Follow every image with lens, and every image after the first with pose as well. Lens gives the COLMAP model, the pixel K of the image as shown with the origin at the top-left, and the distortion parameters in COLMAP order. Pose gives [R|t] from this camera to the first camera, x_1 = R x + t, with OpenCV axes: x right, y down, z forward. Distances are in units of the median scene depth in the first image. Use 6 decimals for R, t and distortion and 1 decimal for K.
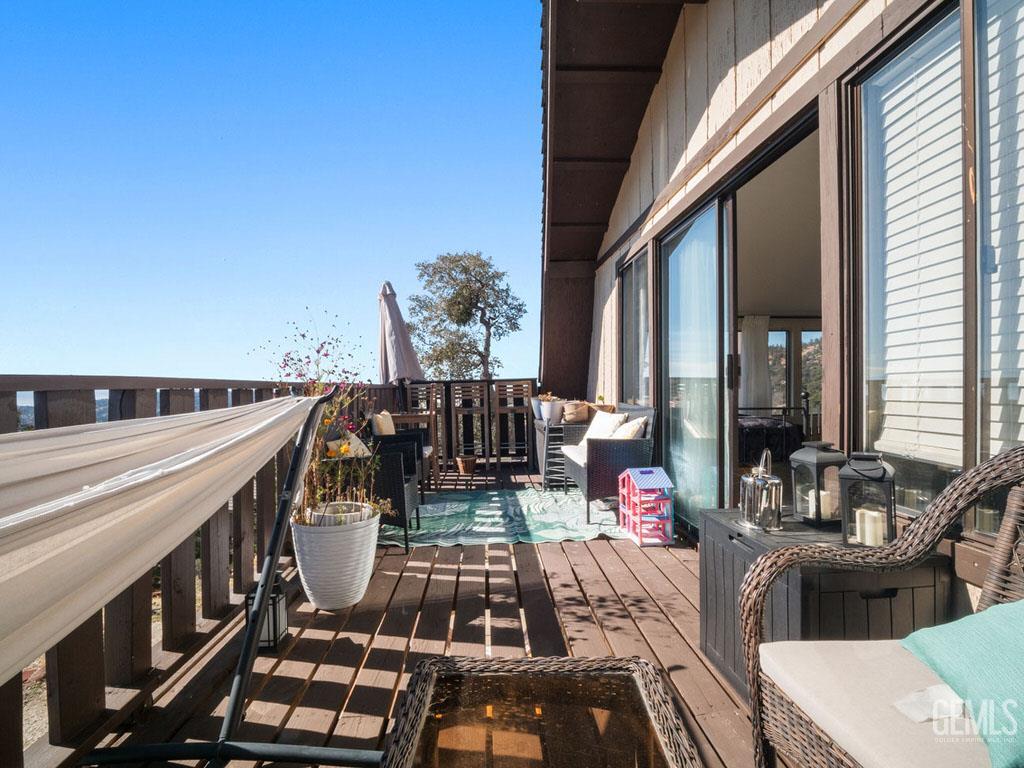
lens RADIAL K [[480.8, 0, 508.6], [0, 480.8, 384.8], [0, 0, 1]] dist [-0.001327, -0.000045]
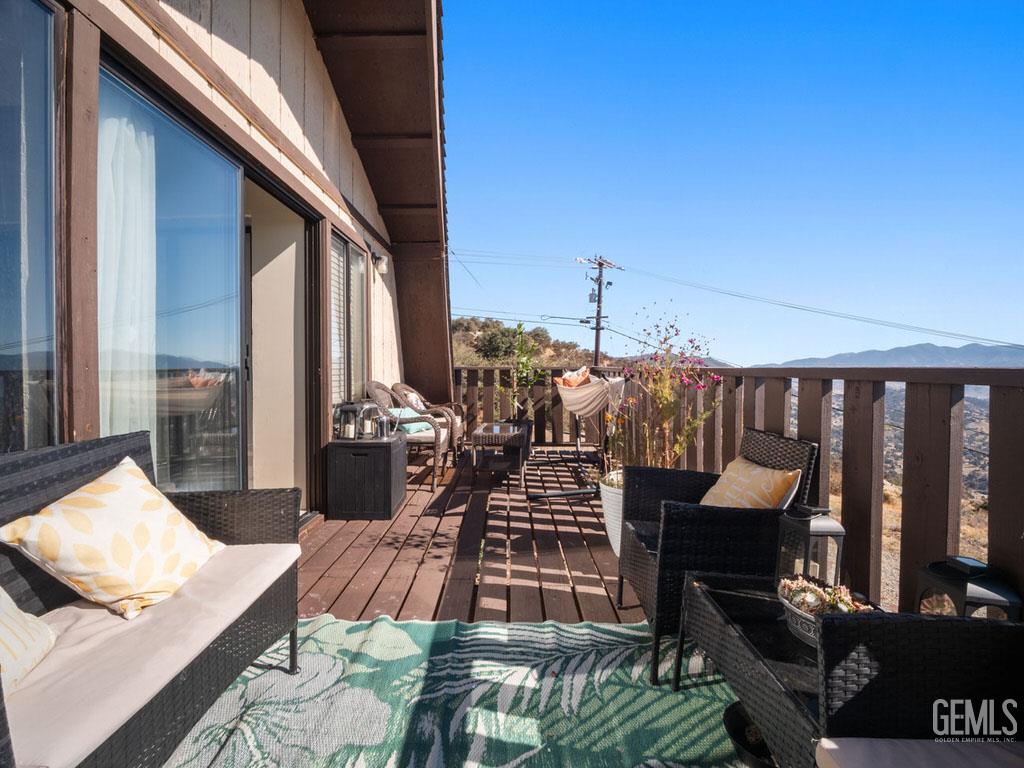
lens RADIAL K [[480.8, 0, 509.9], [0, 480.8, 379.3], [0, 0, 1]] dist [-0.001327, -0.000045]
pose [[-0.998965, -0.002226, 0.045435, -0.090050], [-0.001355, 0.999815, 0.019197, -0.011338], [-0.045469, 0.019116, -0.998783, 1.949041]]
